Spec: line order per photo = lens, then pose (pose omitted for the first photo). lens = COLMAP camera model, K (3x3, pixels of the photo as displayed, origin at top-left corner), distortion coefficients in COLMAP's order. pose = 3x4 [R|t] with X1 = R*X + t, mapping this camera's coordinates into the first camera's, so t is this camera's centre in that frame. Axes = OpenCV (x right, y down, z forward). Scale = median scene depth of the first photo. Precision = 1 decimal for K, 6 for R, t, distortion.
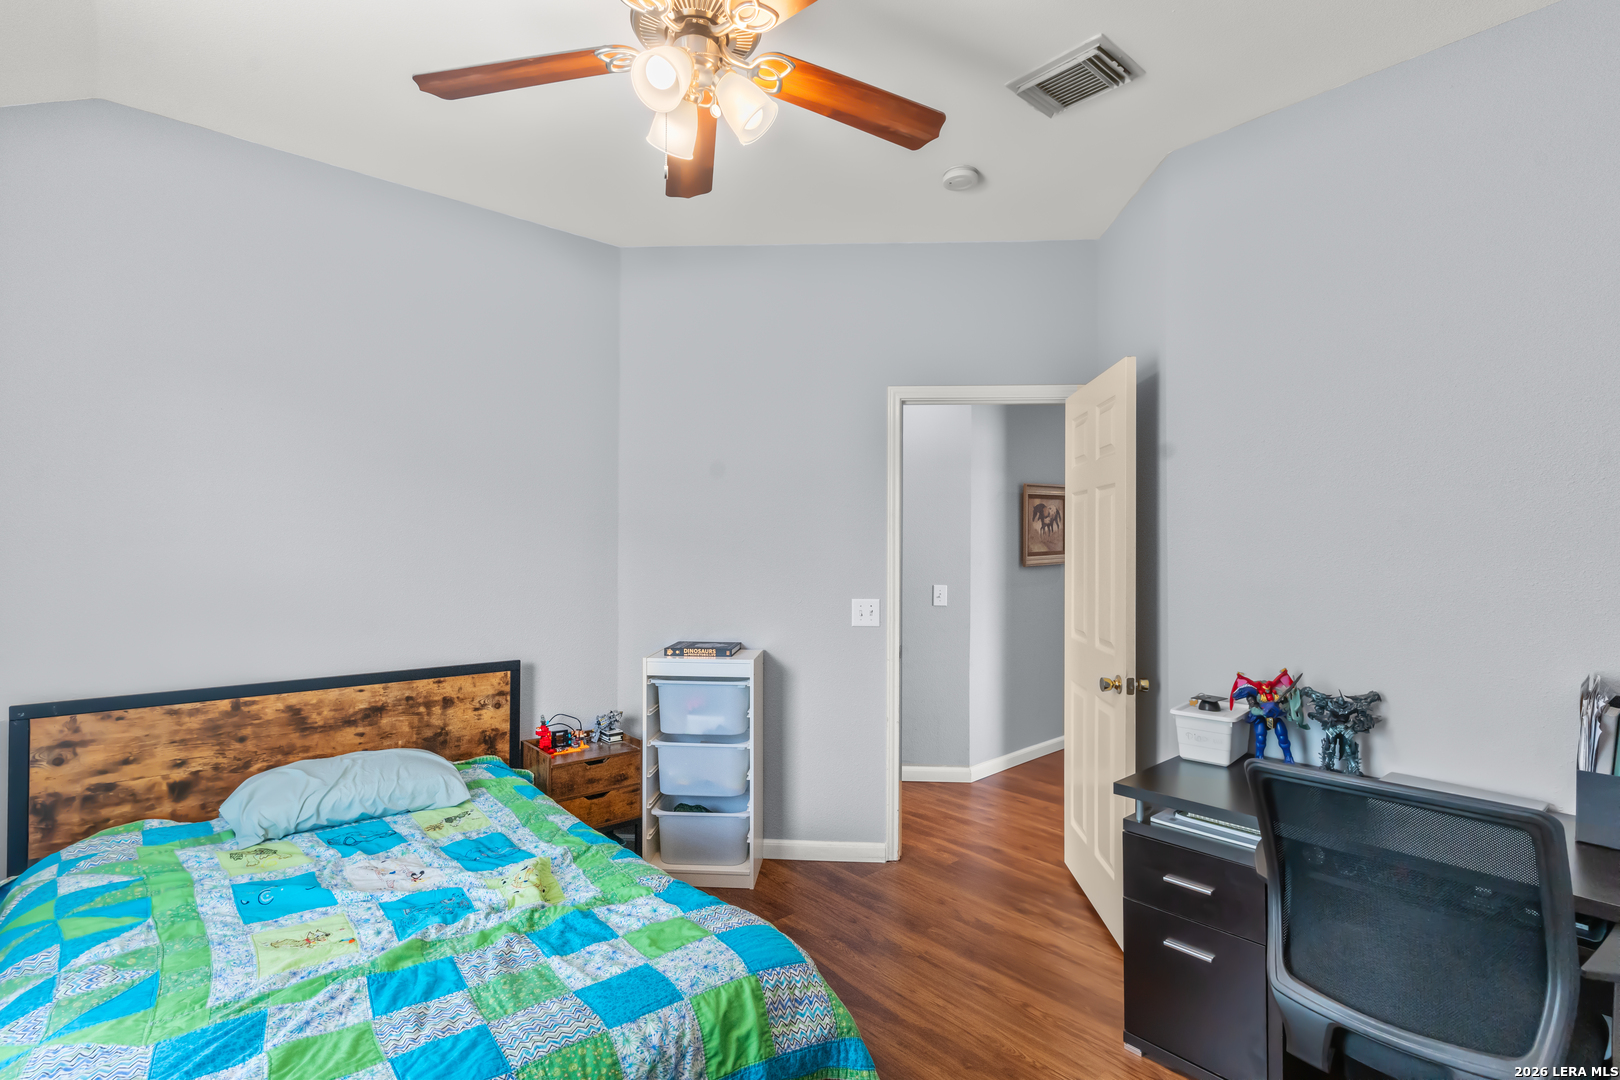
lens RADIAL K [[771.3, 0, 806.8], [0, 771.3, 541.9], [0, 0, 1]] dist [0.004821, 0.000756]
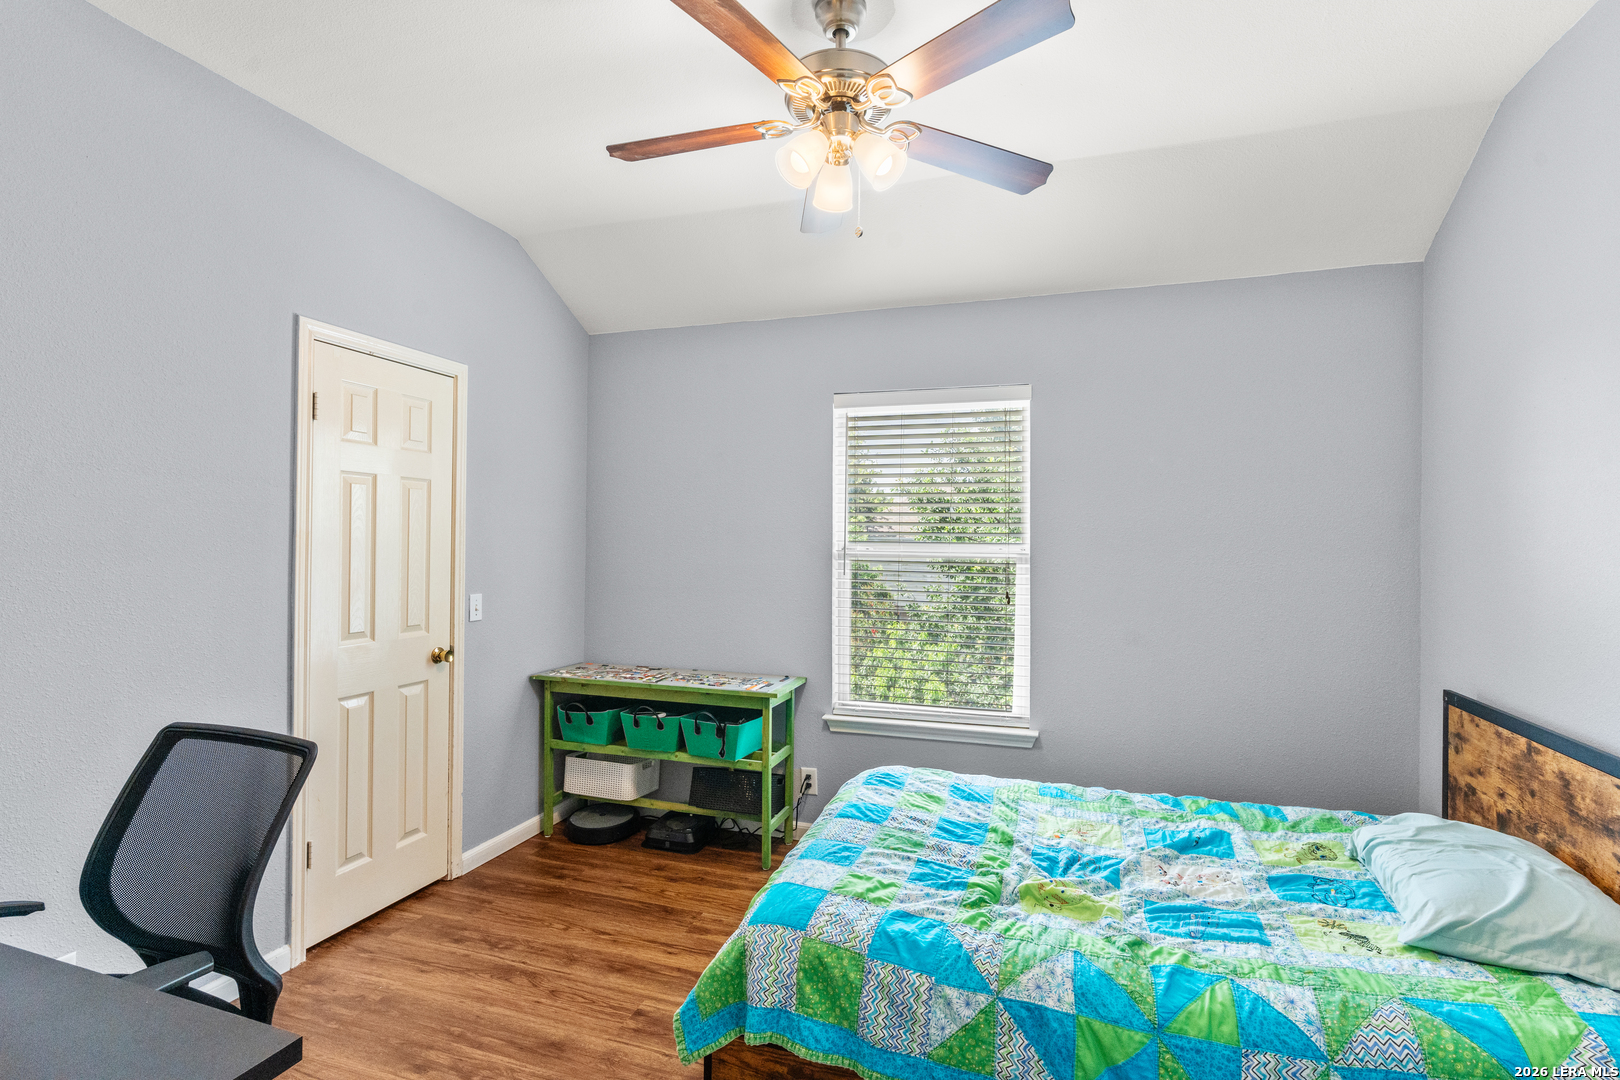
lens RADIAL K [[771.3, 0, 812.5], [0, 771.3, 537.5], [0, 0, 1]] dist [0.004821, 0.000756]
pose [[-0.867082, -0.014110, -0.497965, 0.335750], [-0.009247, 0.999882, -0.012231, 0.008842], [0.498079, -0.006000, -0.867111, 1.412601]]
